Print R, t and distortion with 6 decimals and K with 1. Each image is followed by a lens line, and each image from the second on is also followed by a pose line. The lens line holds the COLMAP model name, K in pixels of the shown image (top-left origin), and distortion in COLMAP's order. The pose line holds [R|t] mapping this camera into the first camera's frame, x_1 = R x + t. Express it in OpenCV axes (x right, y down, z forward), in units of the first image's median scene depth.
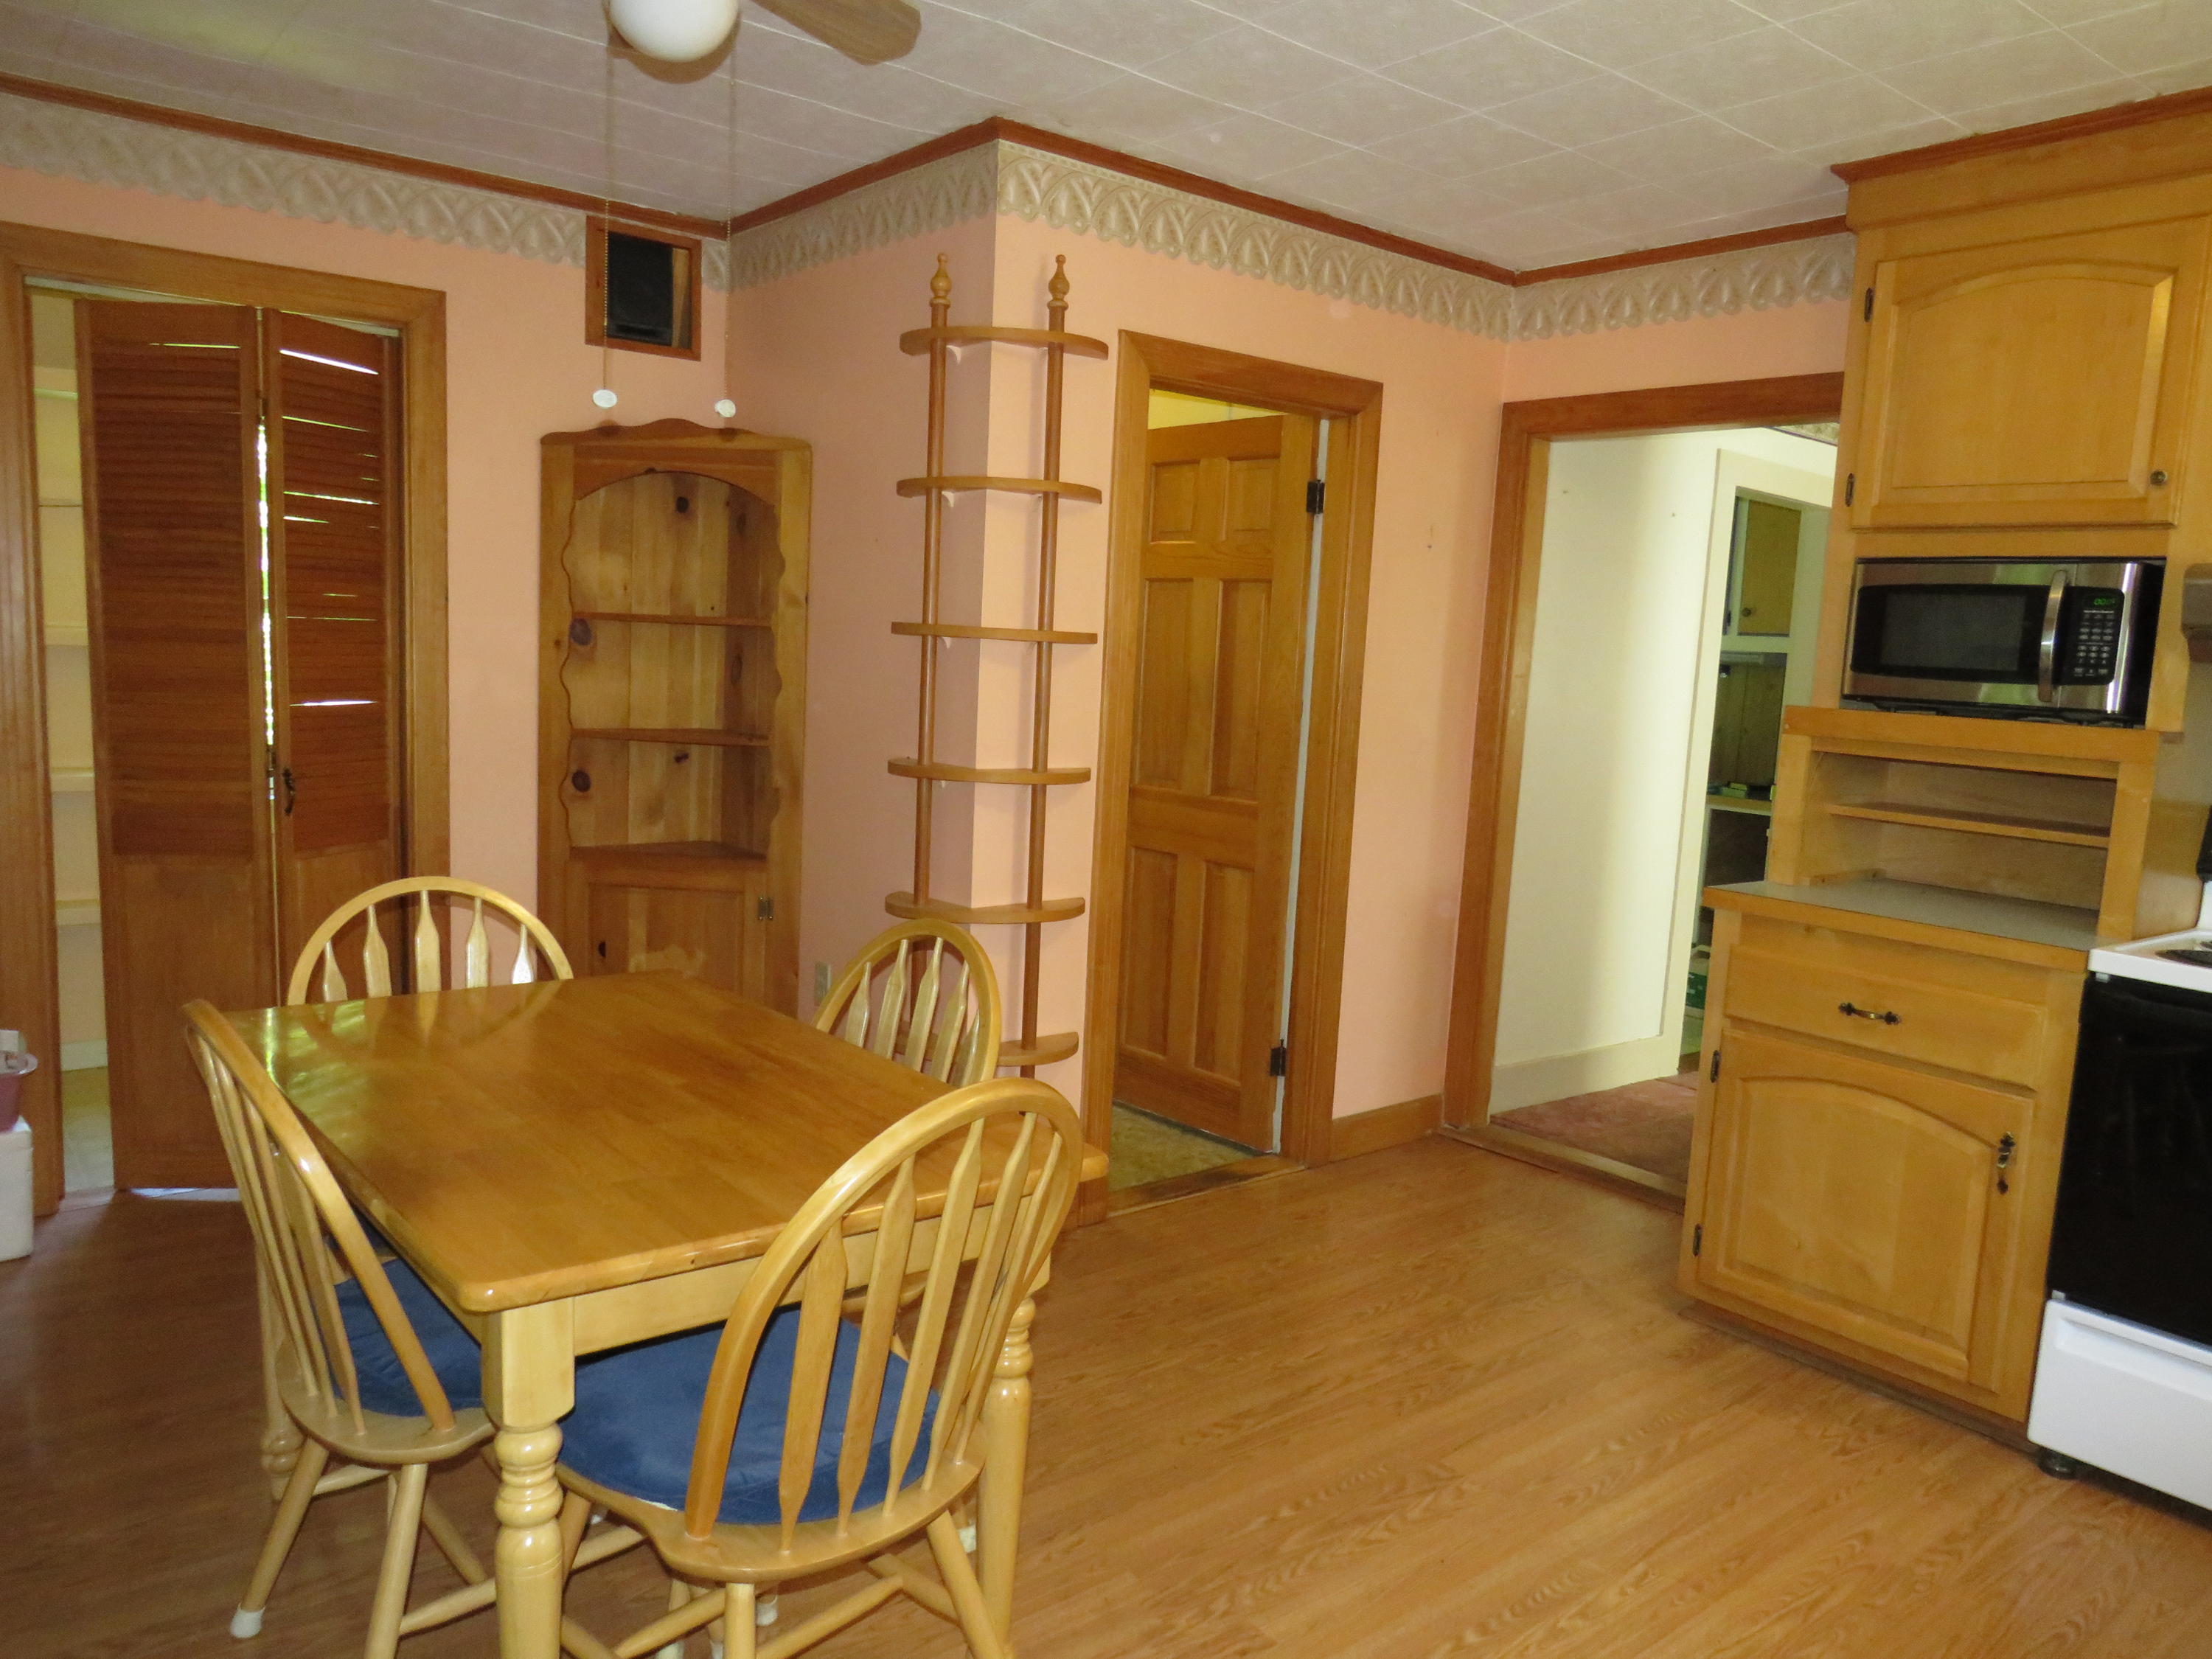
lens RADIAL K [[1562.7, 0, 1106.0], [0, 1562.7, 829.5], [0, 0, 1]] dist [-0.001417, -0.001204]
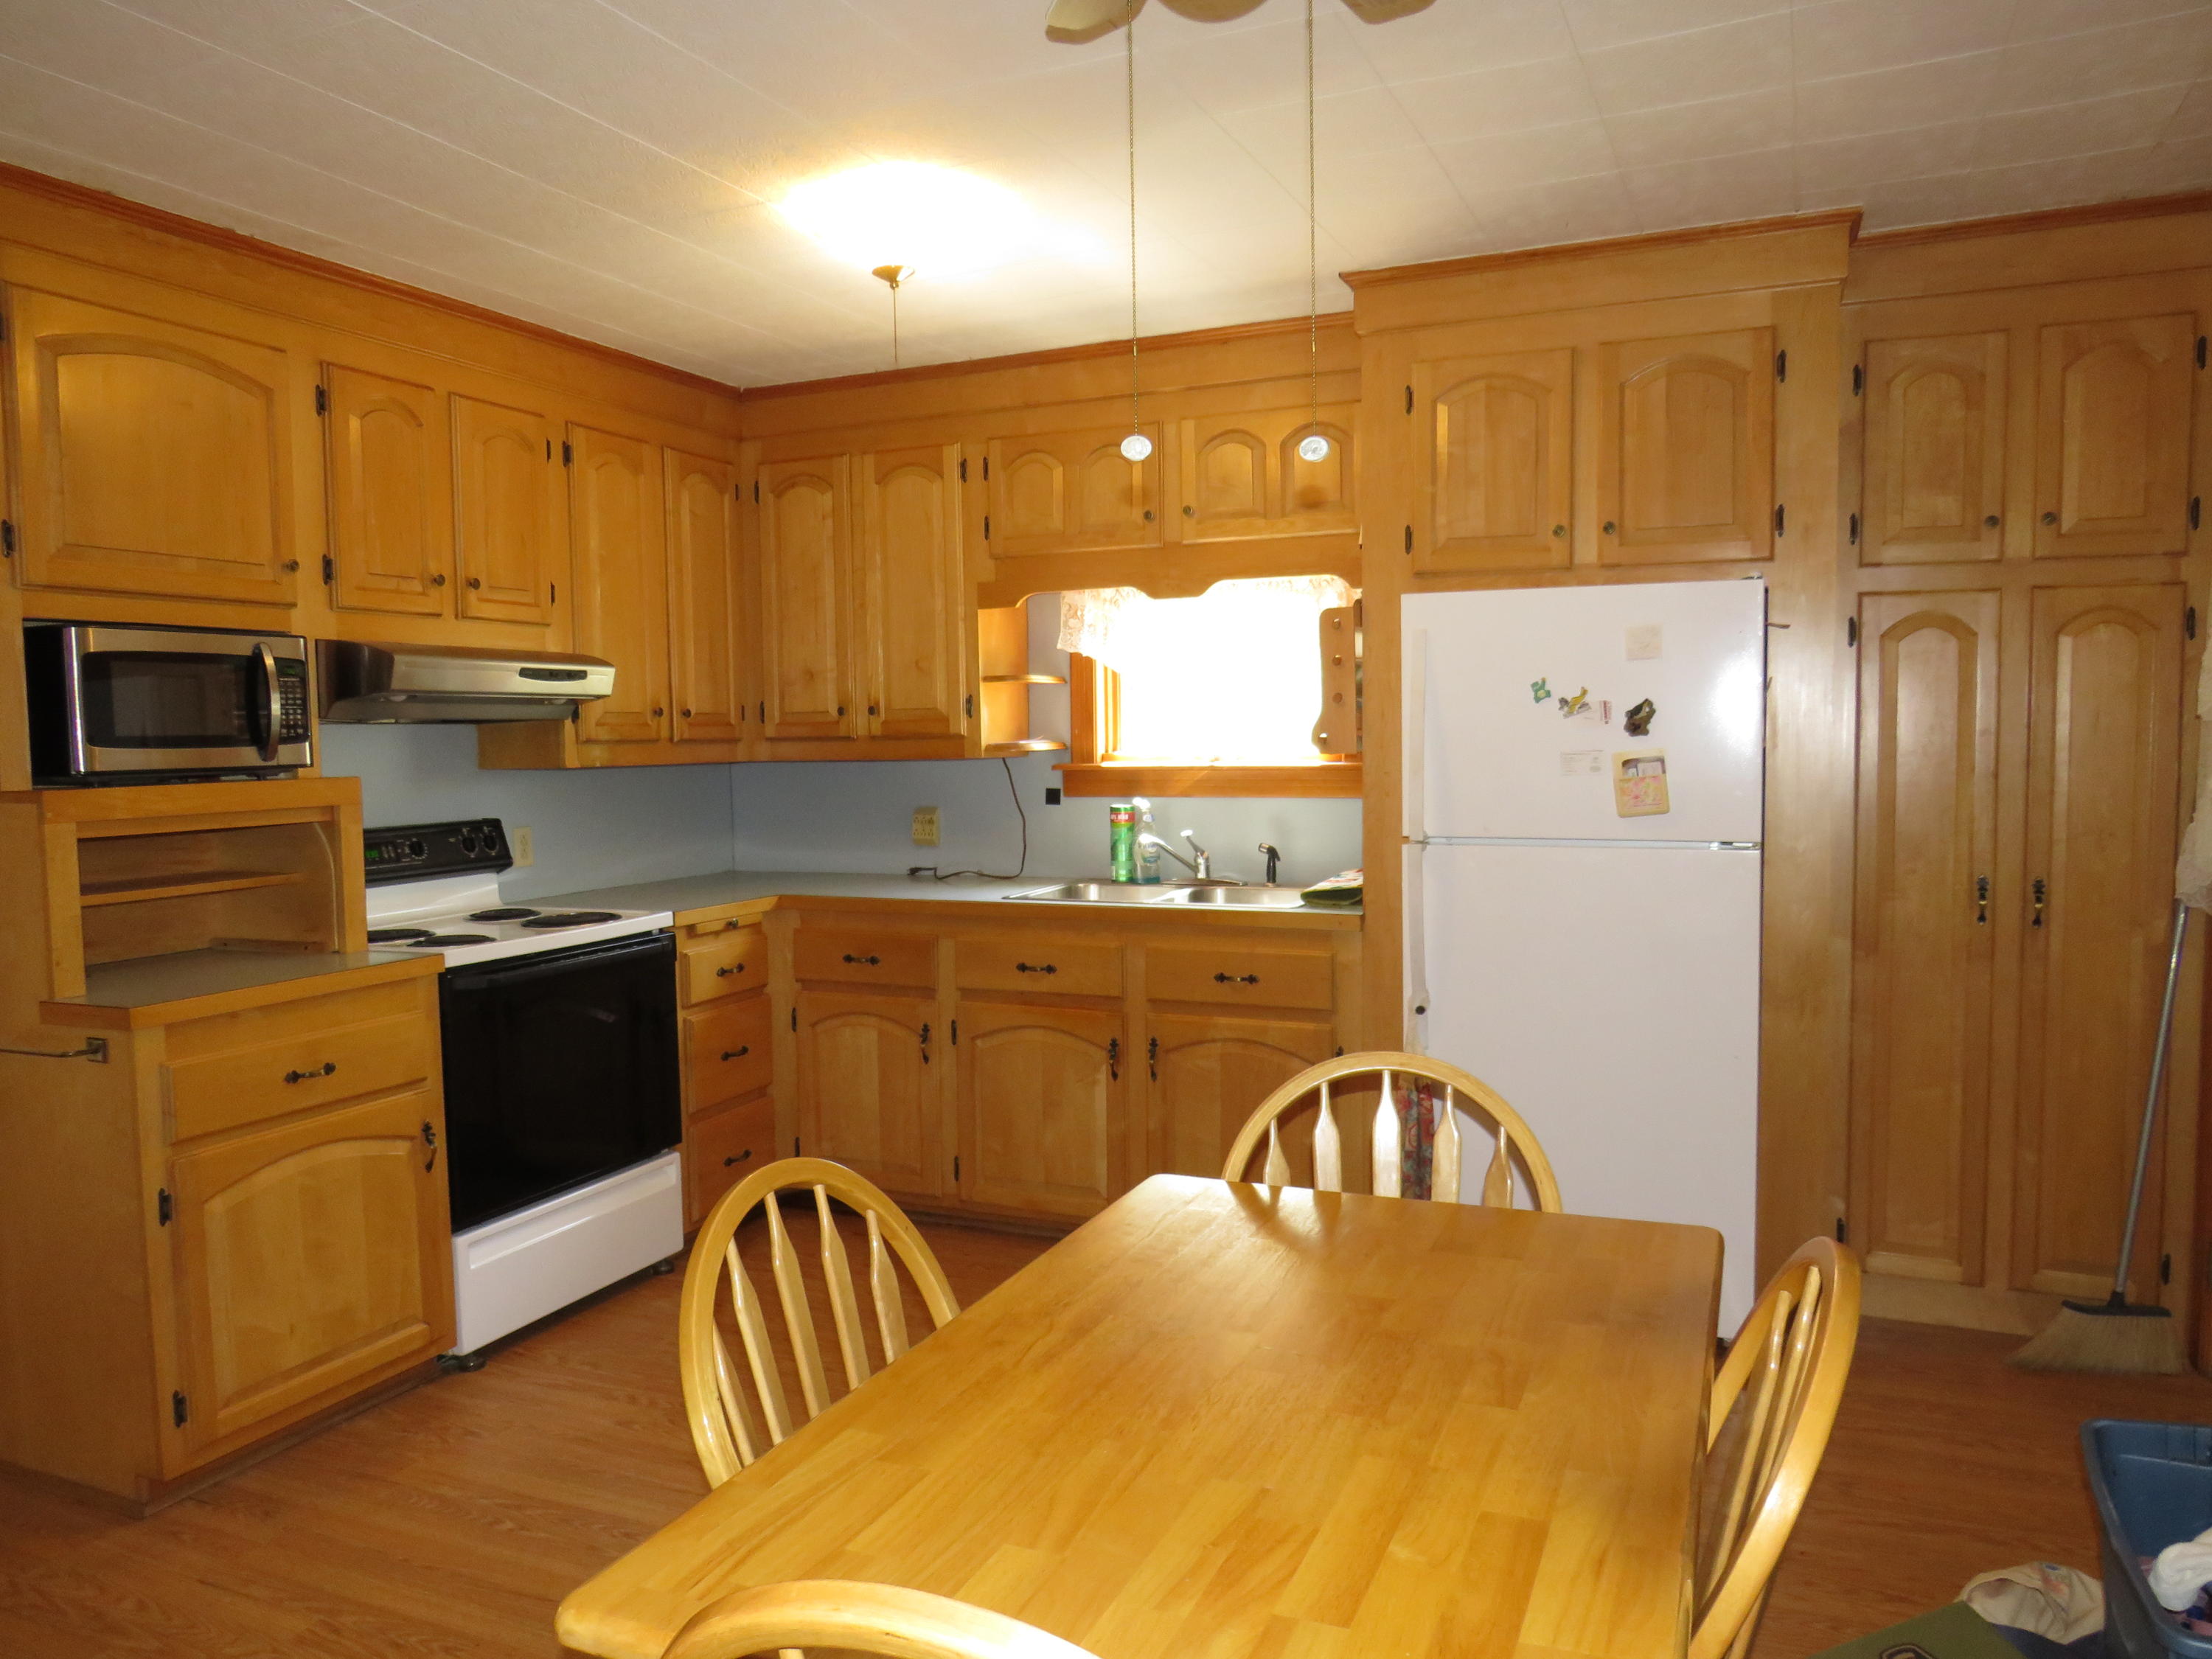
lens RADIAL K [[1562.7, 0, 1106.0], [0, 1562.7, 829.5], [0, 0, 1]] dist [-0.001417, -0.001204]
pose [[-0.445048, -0.098996, 0.890018, -0.649714], [0.117379, 0.978847, 0.167571, -0.149820], [-0.887781, 0.179047, -0.424014, 0.956553]]
